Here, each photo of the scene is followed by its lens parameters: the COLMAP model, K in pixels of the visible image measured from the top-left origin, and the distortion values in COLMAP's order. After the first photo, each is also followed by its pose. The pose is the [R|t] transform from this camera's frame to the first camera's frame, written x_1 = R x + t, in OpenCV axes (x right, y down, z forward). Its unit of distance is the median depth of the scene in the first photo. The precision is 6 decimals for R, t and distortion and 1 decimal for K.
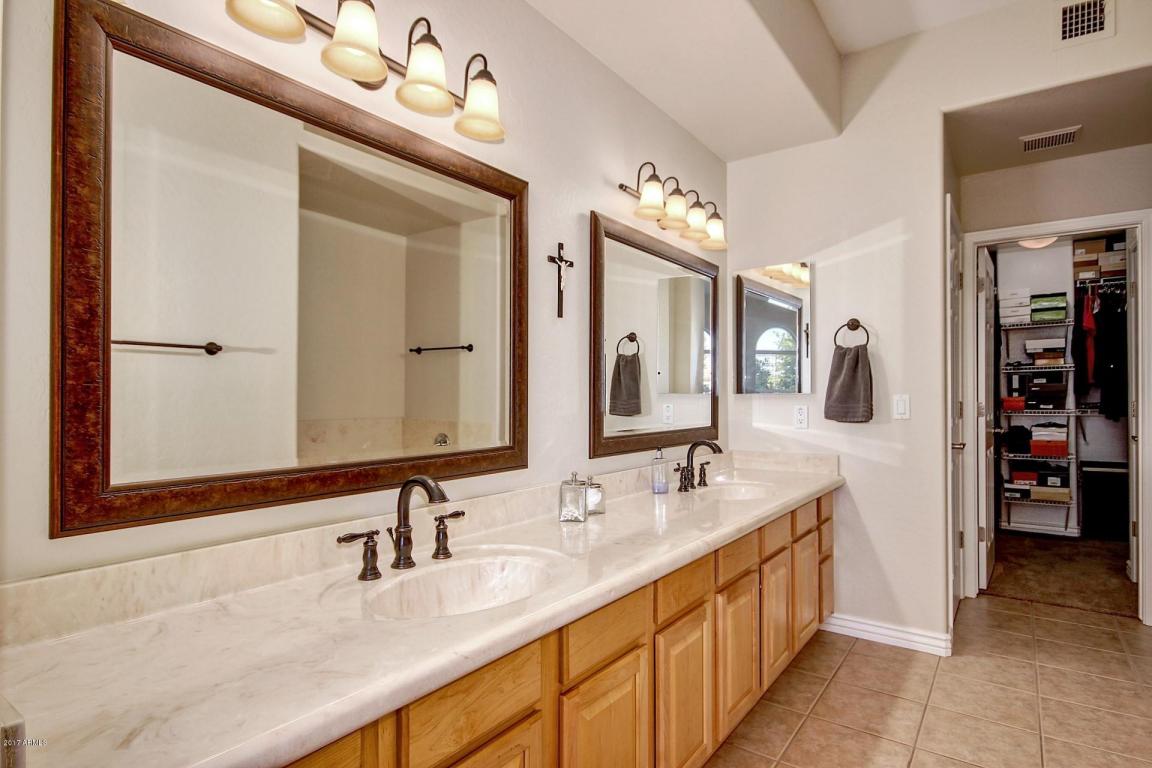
lens RADIAL K [[620.4, 0, 577.1], [0, 620.4, 389.4], [0, 0, 1]] dist [0.001890, -0.000899]
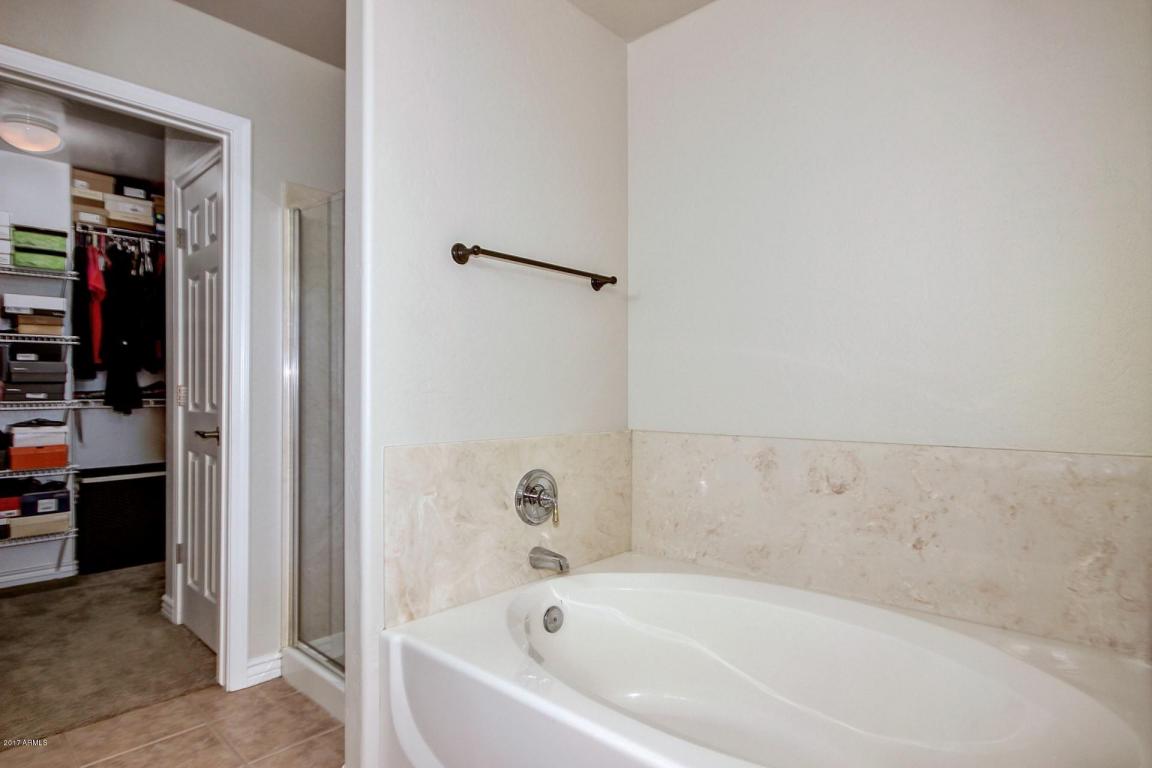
lens RADIAL K [[620.4, 0, 577.1], [0, 620.4, 389.4], [0, 0, 1]] dist [0.001890, -0.000899]
pose [[0.125507, 0.004689, 0.992082, 0.164922], [-0.009727, 0.999947, -0.003495, 0.017576], [-0.992045, -0.009212, 0.125546, 0.339168]]
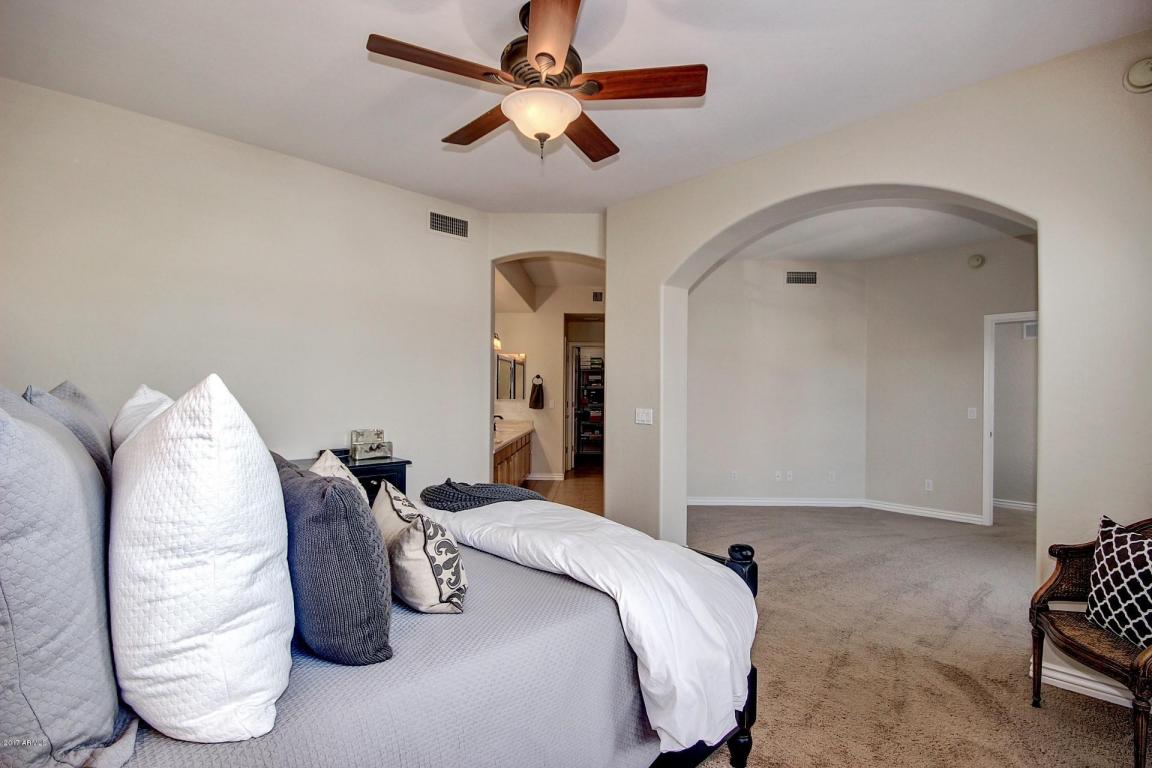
lens RADIAL K [[539.0, 0, 581.1], [0, 539.0, 391.3], [0, 0, 1]] dist [-0.000971, -0.000321]
pose [[0.832838, 0.008352, 0.553453, -0.578332], [-0.013222, 0.999901, 0.004807, -0.033453], [-0.553358, -0.011321, 0.832866, -0.906625]]
